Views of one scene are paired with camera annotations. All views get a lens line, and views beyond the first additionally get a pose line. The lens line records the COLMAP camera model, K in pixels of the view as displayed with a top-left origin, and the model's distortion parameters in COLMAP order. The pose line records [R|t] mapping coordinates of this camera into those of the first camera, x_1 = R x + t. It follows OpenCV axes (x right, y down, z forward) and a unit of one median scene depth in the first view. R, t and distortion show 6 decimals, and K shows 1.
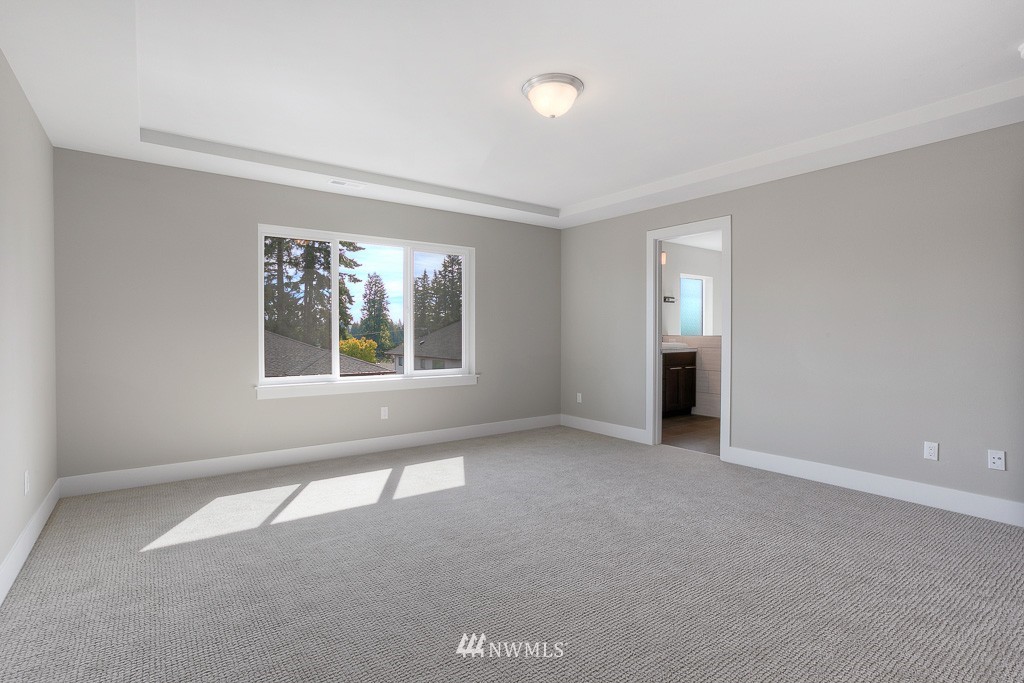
lens RADIAL K [[500.6, 0, 511.1], [0, 500.6, 345.1], [0, 0, 1]] dist [0.006034, 0.001146]
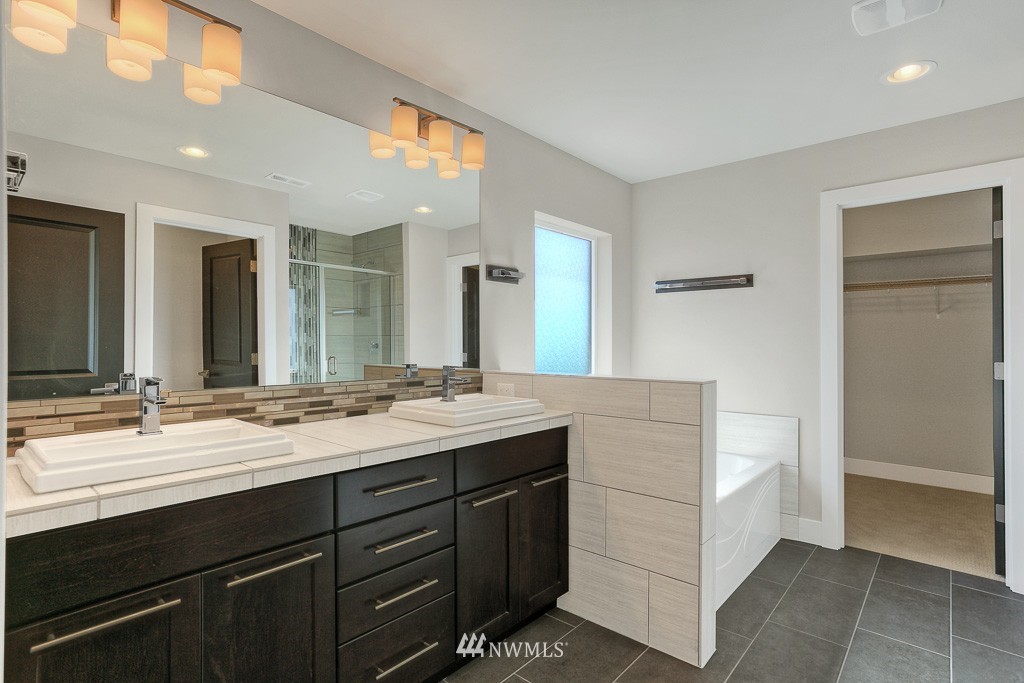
lens RADIAL K [[500.6, 0, 513.9], [0, 500.6, 338.7], [0, 0, 1]] dist [0.006034, 0.001146]
pose [[0.978890, -0.003410, 0.204359, 0.262055], [0.003549, 0.999994, -0.000311, -0.044538], [-0.204356, 0.001030, 0.978896, 0.673139]]
